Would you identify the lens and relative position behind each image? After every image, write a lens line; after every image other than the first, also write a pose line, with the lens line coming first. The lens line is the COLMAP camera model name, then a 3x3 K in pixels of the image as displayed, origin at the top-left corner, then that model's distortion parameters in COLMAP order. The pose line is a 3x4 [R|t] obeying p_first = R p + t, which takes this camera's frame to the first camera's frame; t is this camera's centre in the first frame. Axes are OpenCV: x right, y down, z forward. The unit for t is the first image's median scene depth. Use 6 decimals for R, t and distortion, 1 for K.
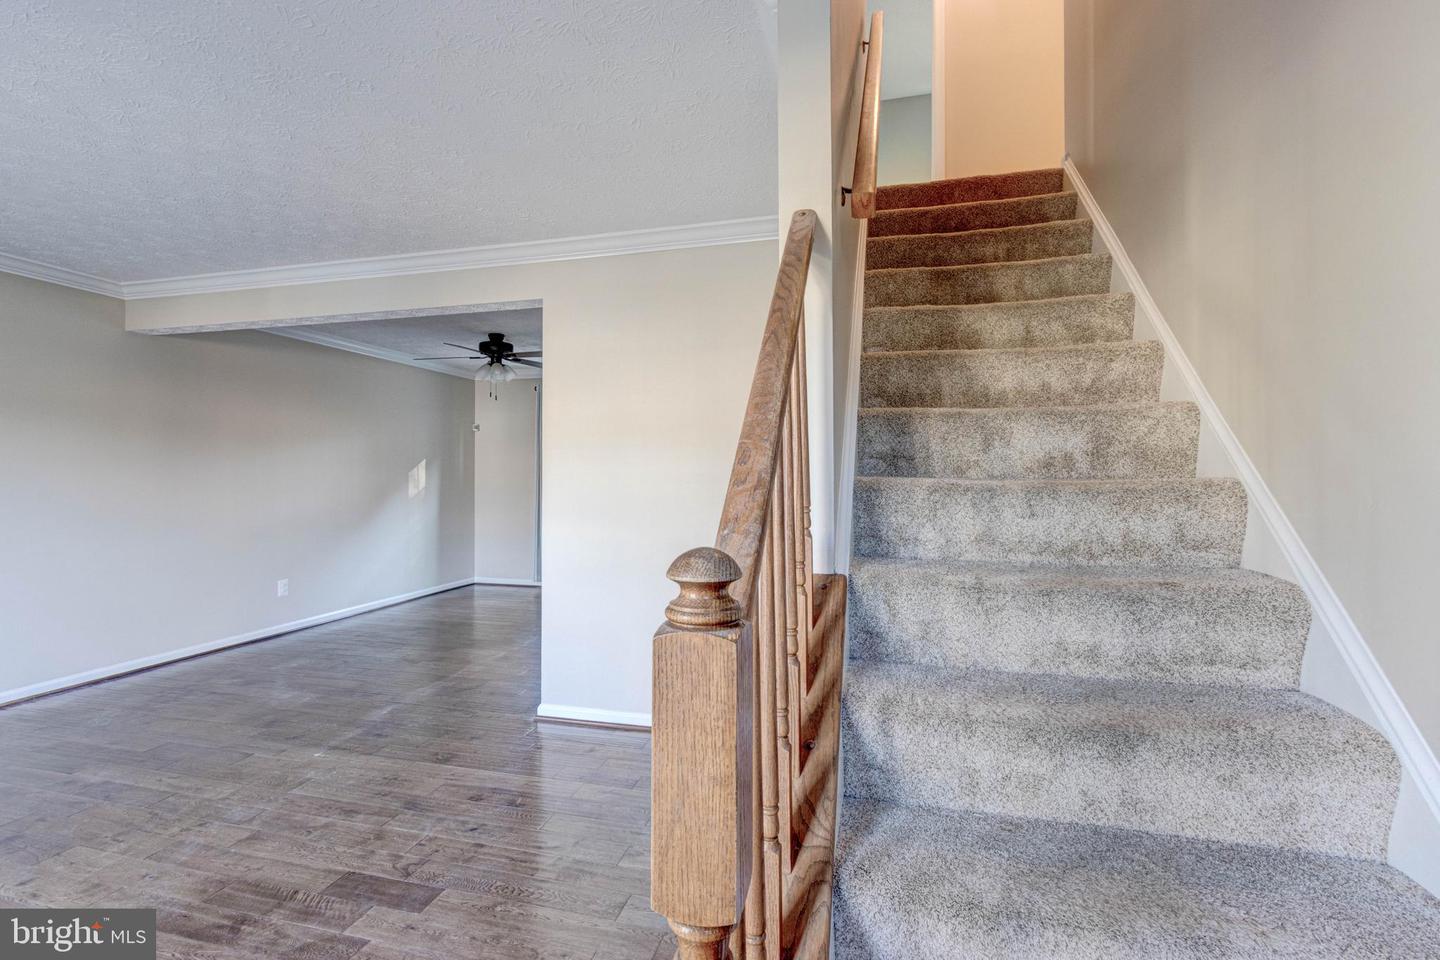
lens RADIAL K [[659.4, 0, 721.6], [0, 659.4, 475.8], [0, 0, 1]] dist [0.004731, -0.001581]
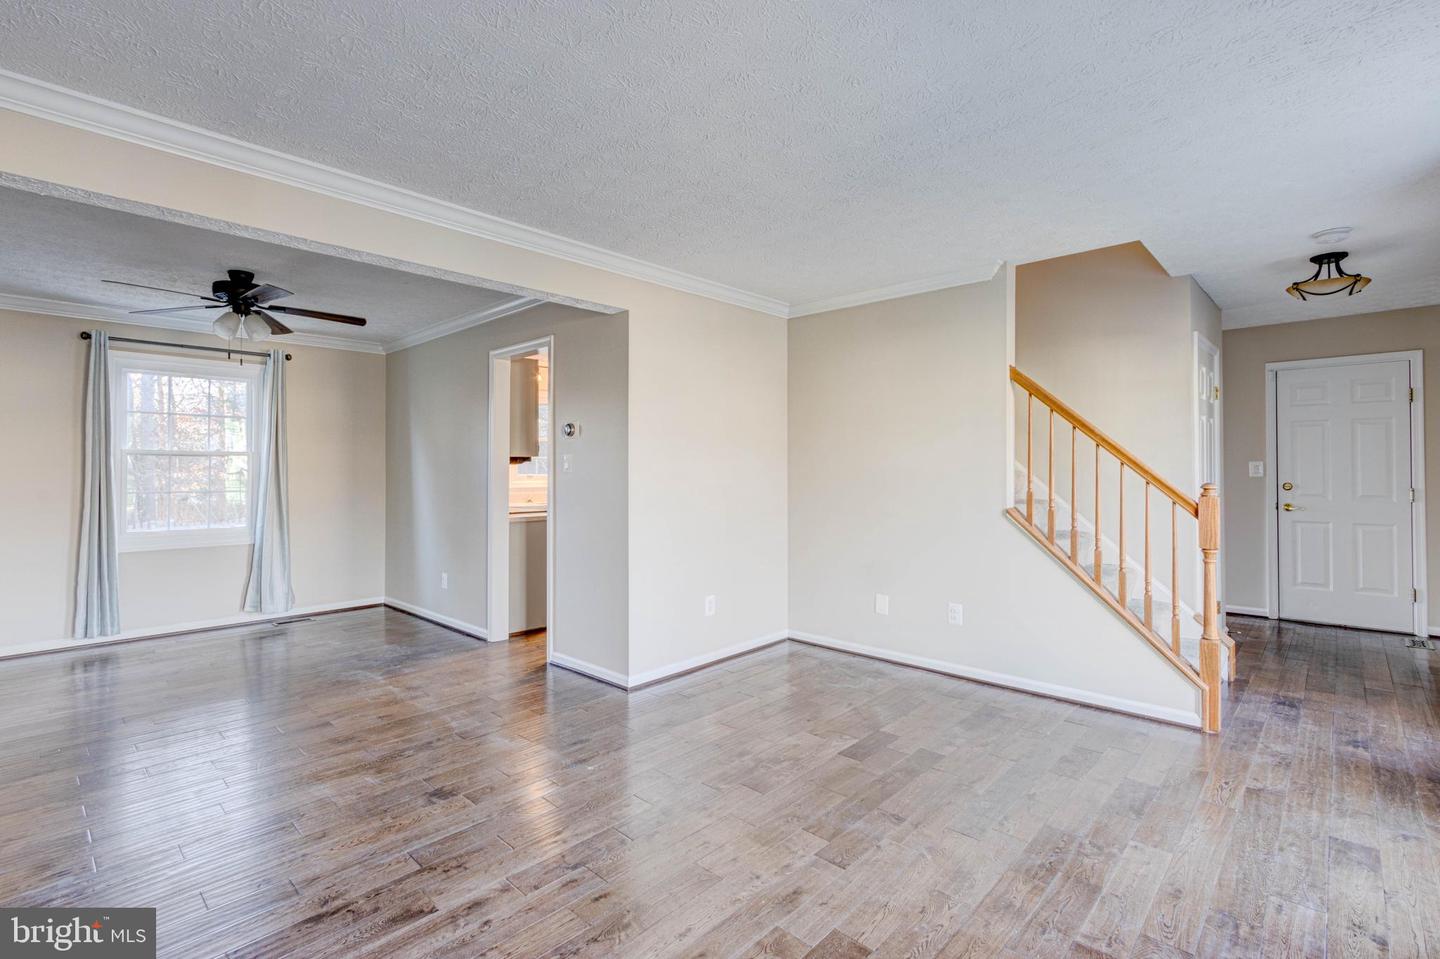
lens RADIAL K [[659.4, 0, 723.0], [0, 659.4, 472.7], [0, 0, 1]] dist [0.004731, -0.001581]
pose [[0.461489, -0.002533, 0.887142, -1.055791], [0.001916, 0.999996, 0.001859, 0.002036], [-0.887144, 0.000842, 0.461492, 0.313389]]
